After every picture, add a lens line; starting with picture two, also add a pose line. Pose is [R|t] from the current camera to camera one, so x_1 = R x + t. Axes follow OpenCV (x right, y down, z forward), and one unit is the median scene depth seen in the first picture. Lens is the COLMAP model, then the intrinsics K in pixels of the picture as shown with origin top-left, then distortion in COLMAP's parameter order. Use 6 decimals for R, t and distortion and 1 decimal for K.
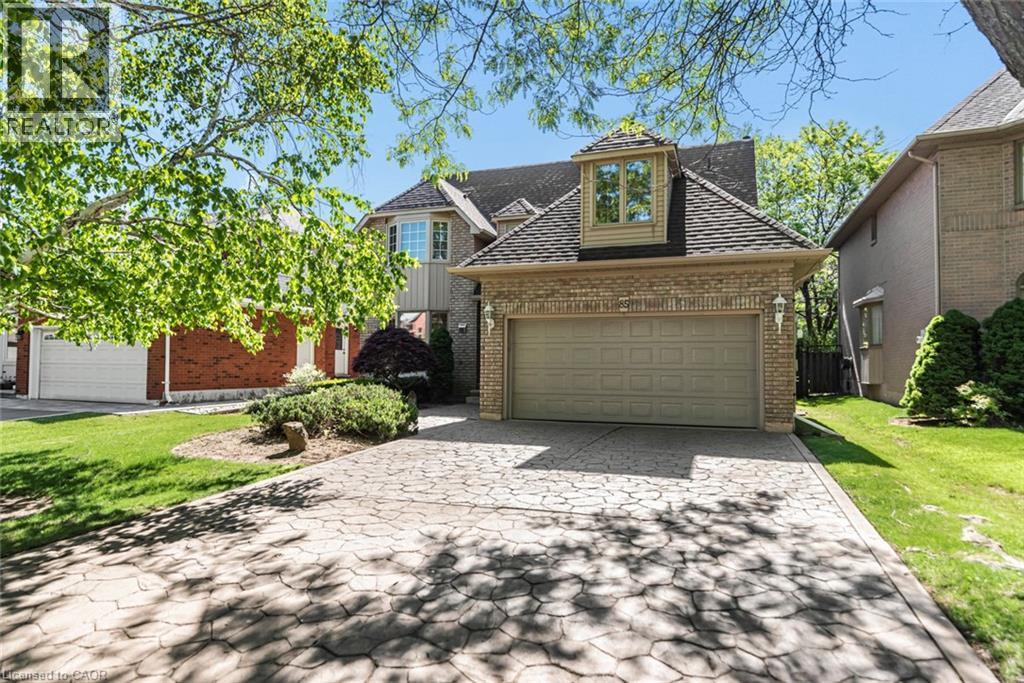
lens RADIAL K [[629.0, 0, 507.6], [0, 629.0, 343.2], [0, 0, 1]] dist [0.002094, -0.001932]
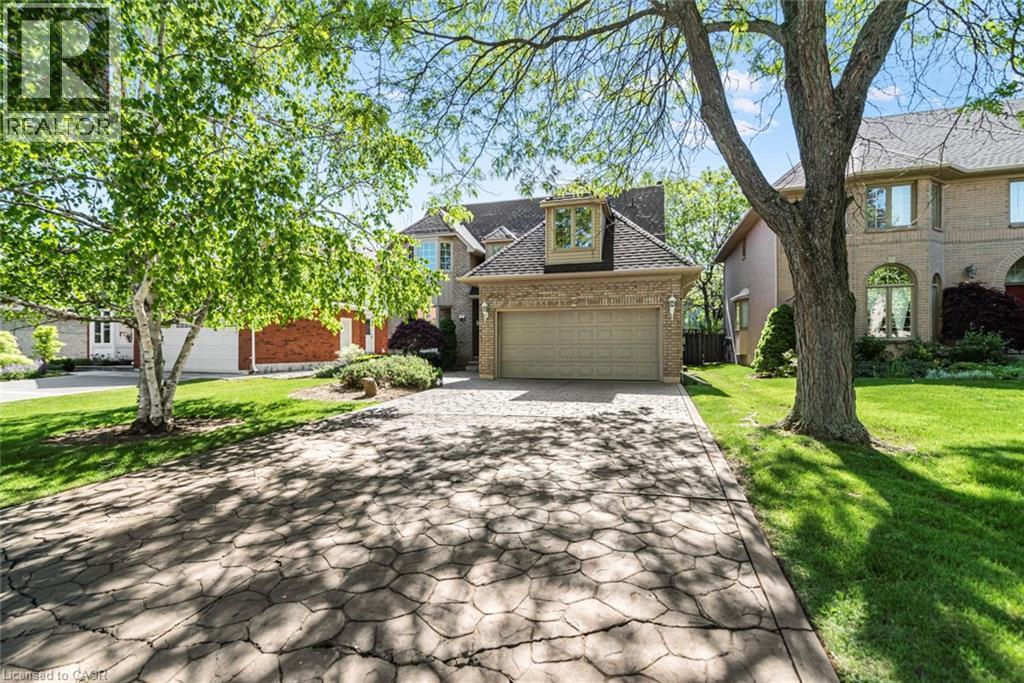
lens RADIAL K [[469.5, 0, 517.2], [0, 469.5, 345.0], [0, 0, 1]] dist [0.018322, 0.000188]
pose [[0.998083, -0.009277, 0.061186, -0.024453], [0.007275, 0.999433, 0.032869, 0.004723], [-0.061456, -0.032361, 0.997585, -0.139085]]
